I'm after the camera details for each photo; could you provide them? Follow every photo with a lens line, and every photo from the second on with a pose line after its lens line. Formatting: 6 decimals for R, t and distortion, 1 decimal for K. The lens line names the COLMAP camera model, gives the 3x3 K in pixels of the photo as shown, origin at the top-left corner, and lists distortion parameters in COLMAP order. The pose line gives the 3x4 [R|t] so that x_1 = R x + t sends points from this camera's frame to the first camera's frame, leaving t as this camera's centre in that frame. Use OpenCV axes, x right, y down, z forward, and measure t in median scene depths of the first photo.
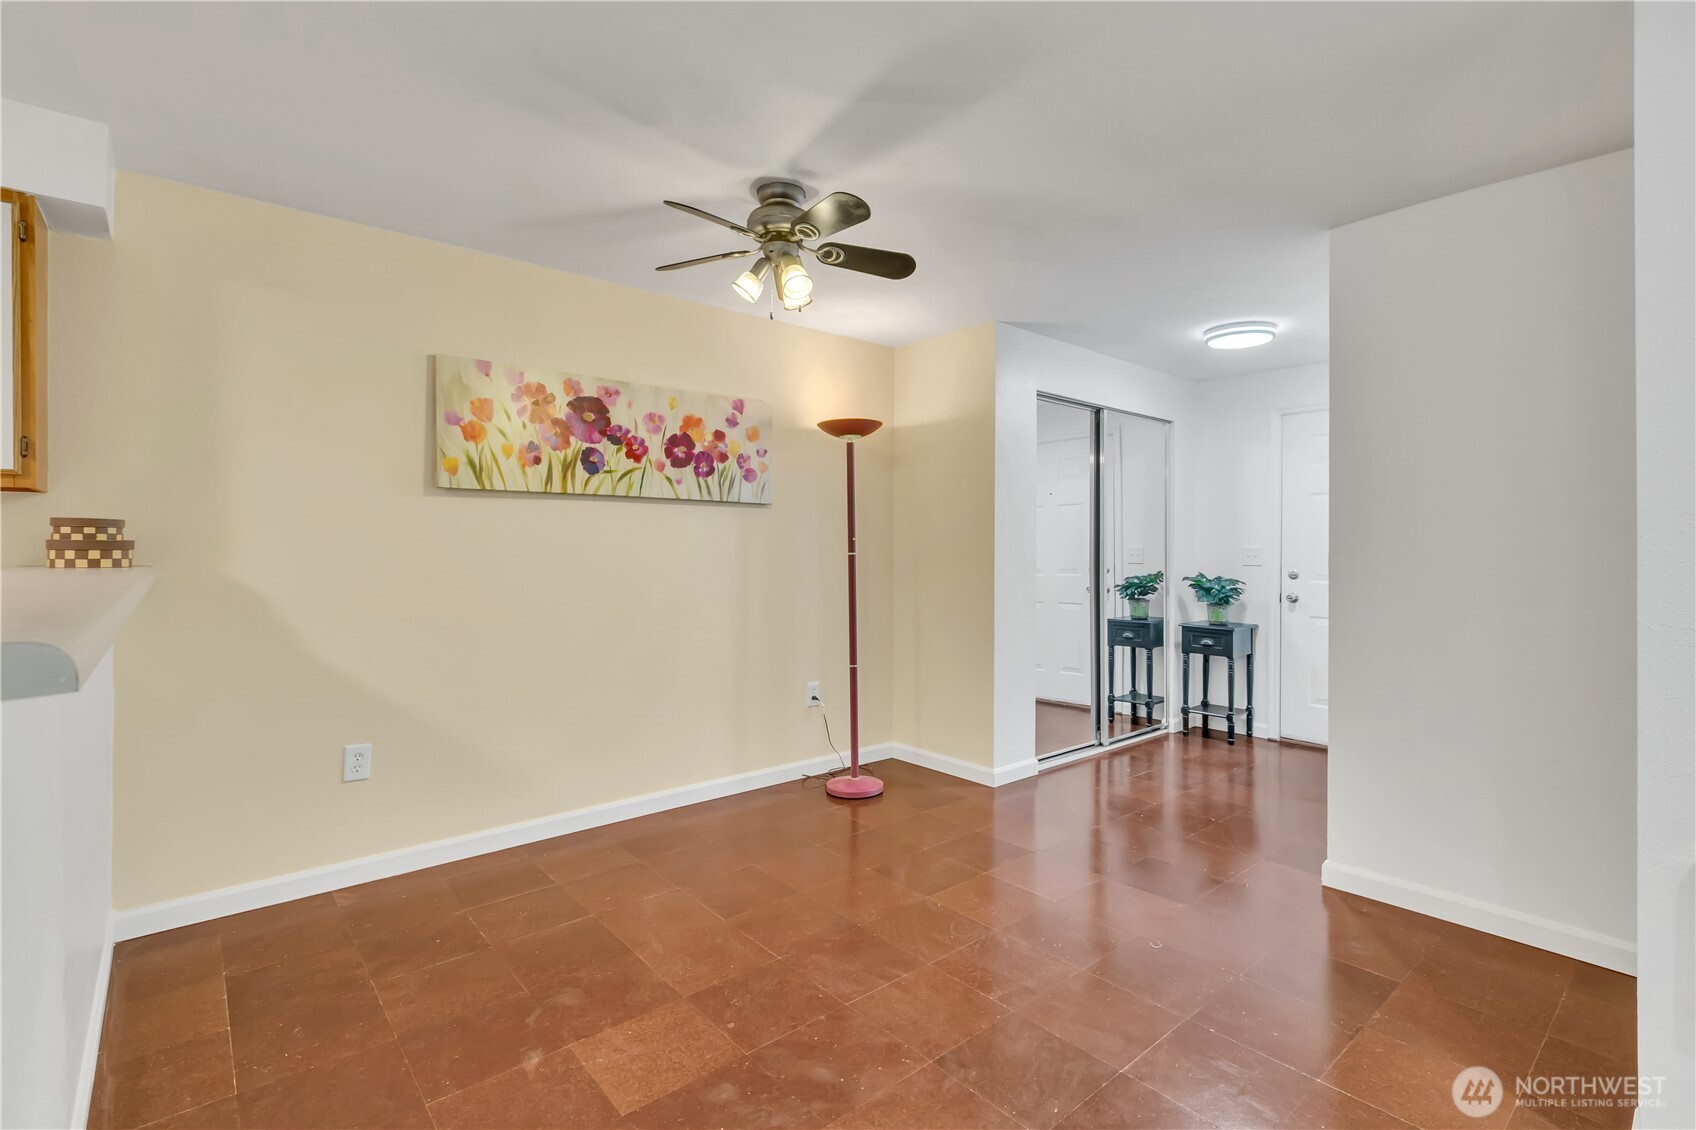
lens RADIAL K [[792.5, 0, 866.5], [0, 792.5, 539.9], [0, 0, 1]] dist [0.000862, -0.000918]
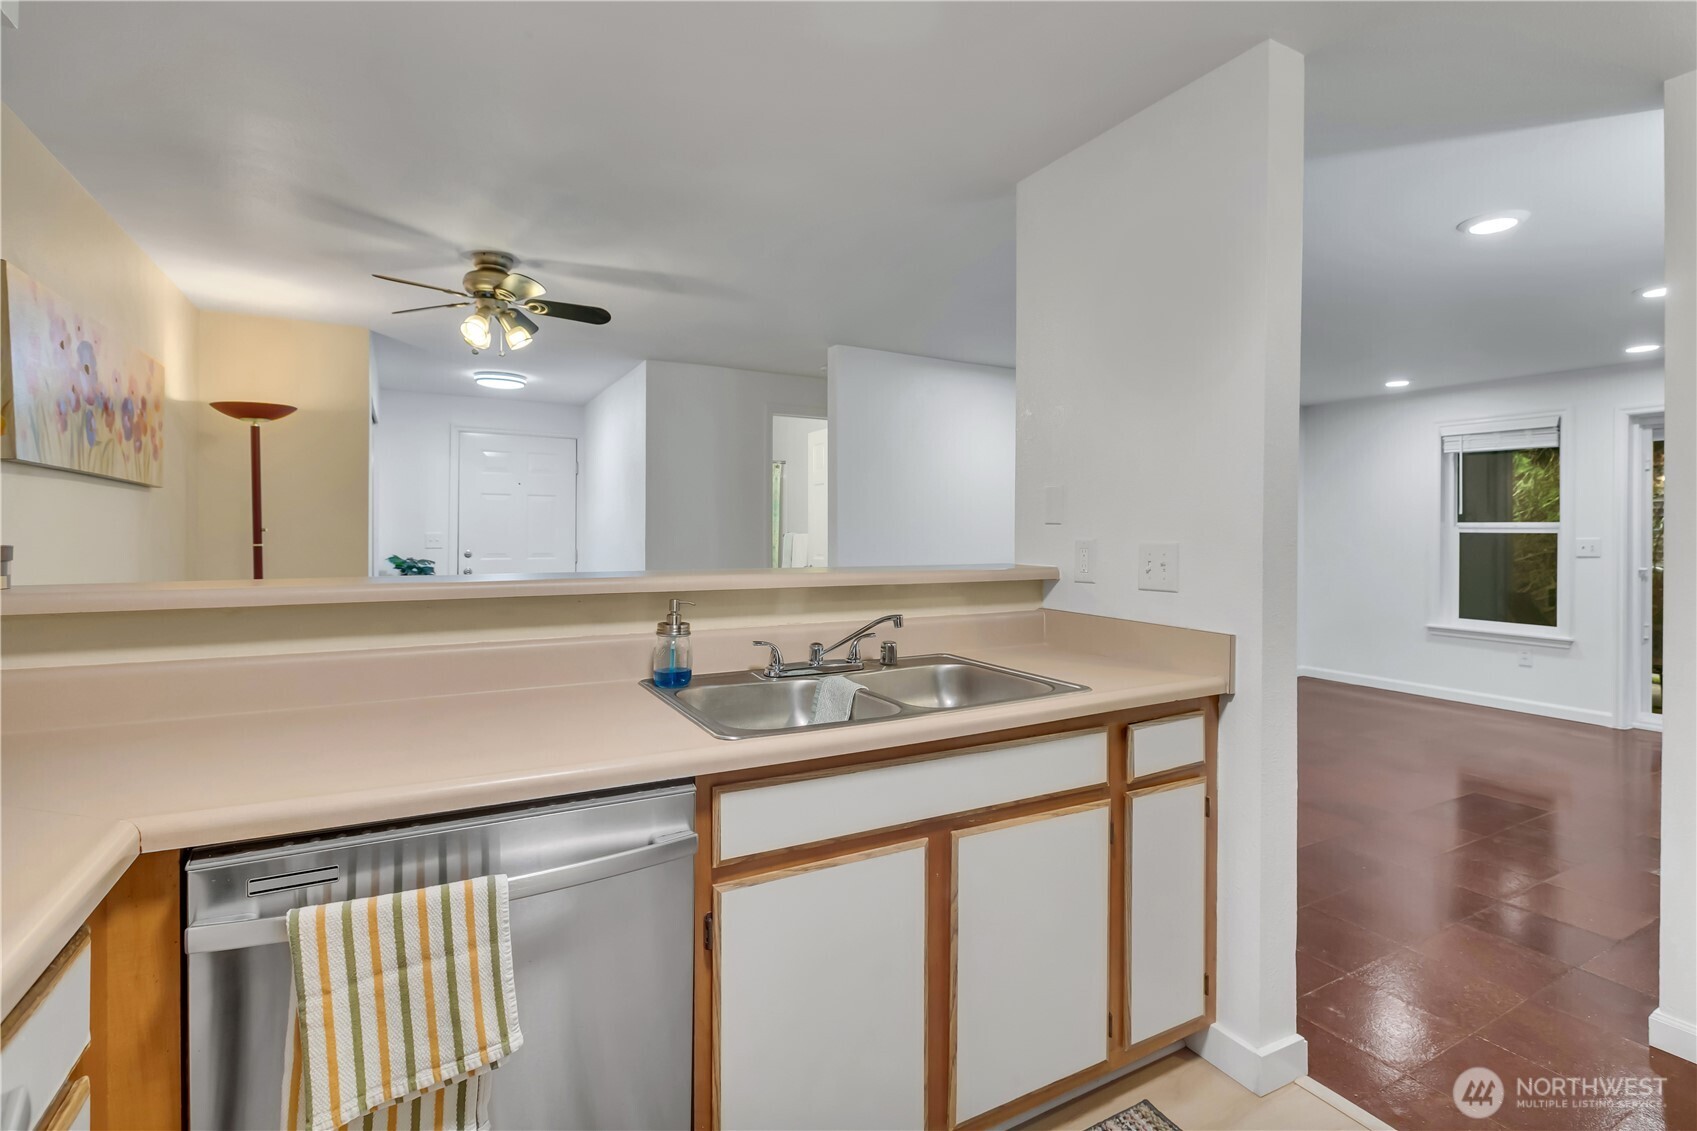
lens RADIAL K [[793.0, 0, 850.0], [0, 793.0, 544.5], [0, 0, 1]] dist [0.000862, -0.000918]
pose [[0.214788, -0.016686, 0.976518, -0.966373], [-0.015151, 0.999677, 0.020414, -0.015835], [-0.976543, -0.019180, 0.214466, 0.131749]]
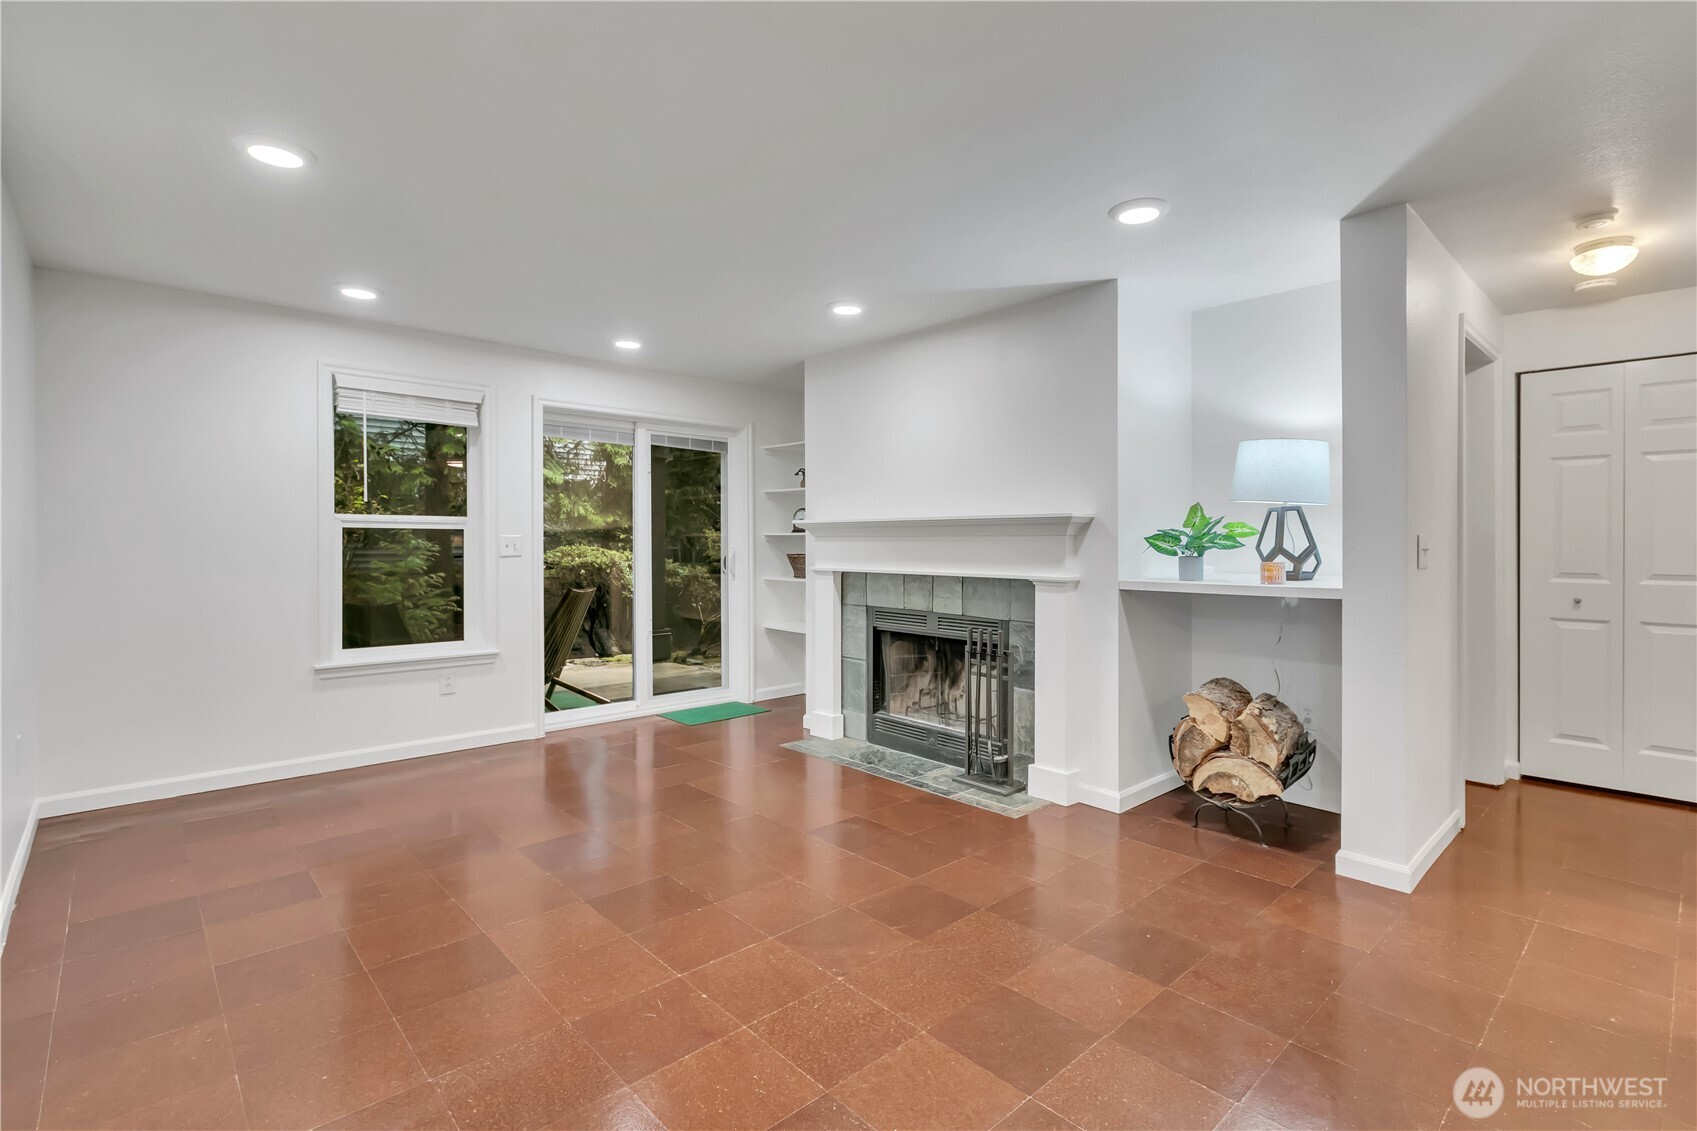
lens RADIAL K [[793.0, 0, 860.1], [0, 793.0, 544.0], [0, 0, 1]] dist [0.000862, -0.000918]
pose [[-0.999462, -0.001785, -0.032757, 0.337028], [-0.001572, 0.999977, -0.006538, 0.005755], [0.032768, -0.006483, -0.999442, 0.469754]]
